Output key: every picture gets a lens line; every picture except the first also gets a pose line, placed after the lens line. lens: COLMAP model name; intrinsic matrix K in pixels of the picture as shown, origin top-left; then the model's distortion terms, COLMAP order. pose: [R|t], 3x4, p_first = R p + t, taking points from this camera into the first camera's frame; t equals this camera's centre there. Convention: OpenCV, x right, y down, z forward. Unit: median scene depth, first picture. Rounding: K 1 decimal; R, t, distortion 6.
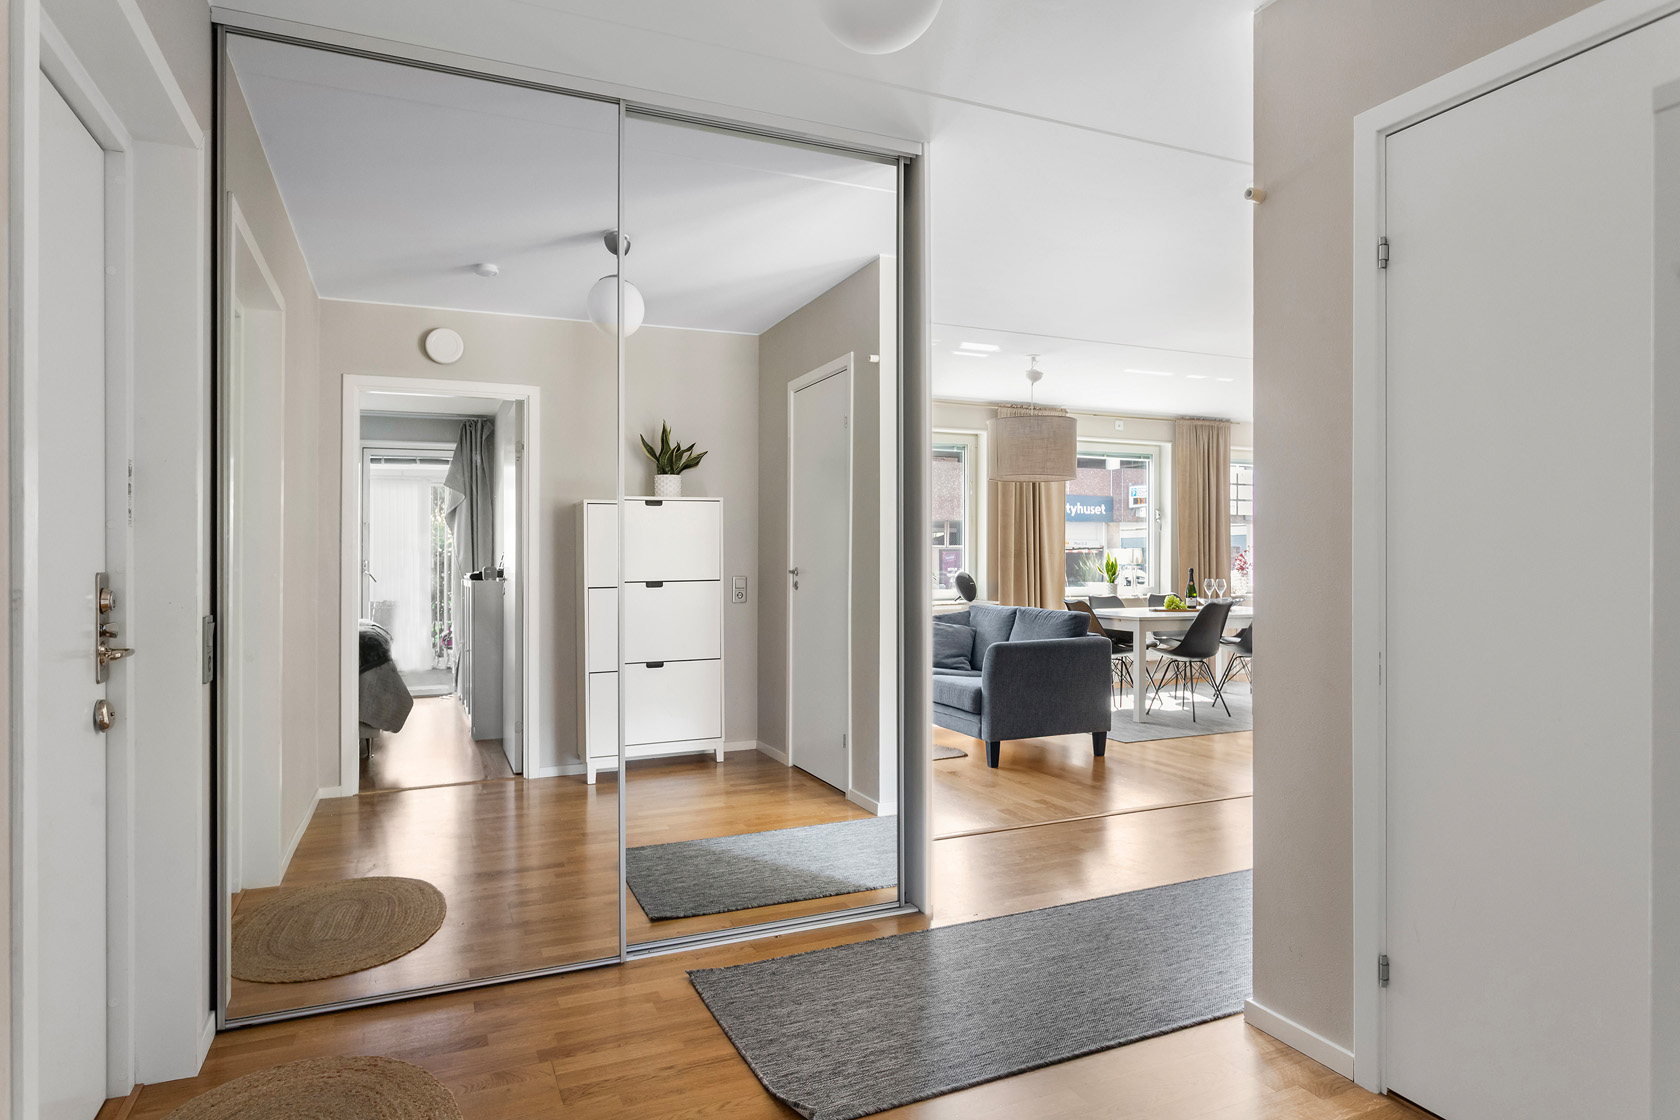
lens RADIAL K [[971.2, 0, 835.9], [0, 971.2, 550.6], [0, 0, 1]] dist [-0.010633, 0.013531]
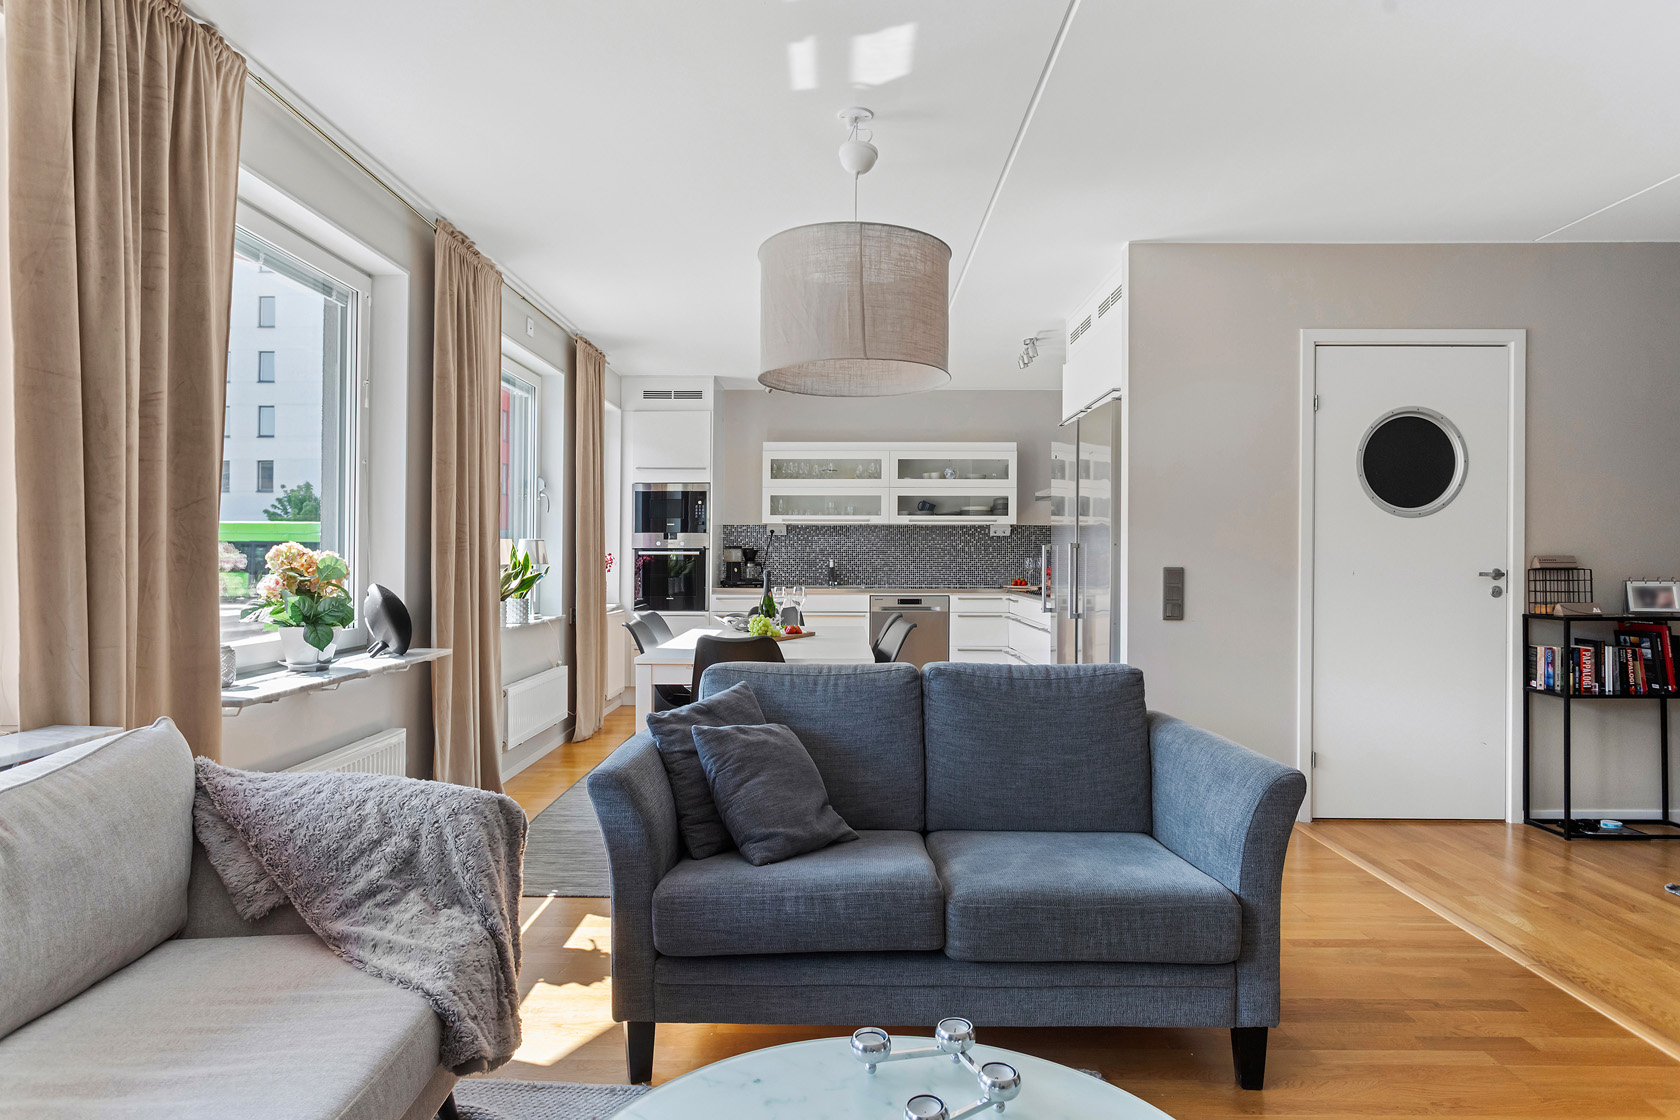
lens RADIAL K [[971.2, 0, 835.9], [0, 971.2, 550.6], [0, 0, 1]] dist [-0.010633, 0.013531]
pose [[0.422333, 0.004582, 0.906429, -0.168609], [-0.005343, 0.999982, -0.002565, 0.005943], [-0.906425, -0.003760, 0.422350, 0.638986]]
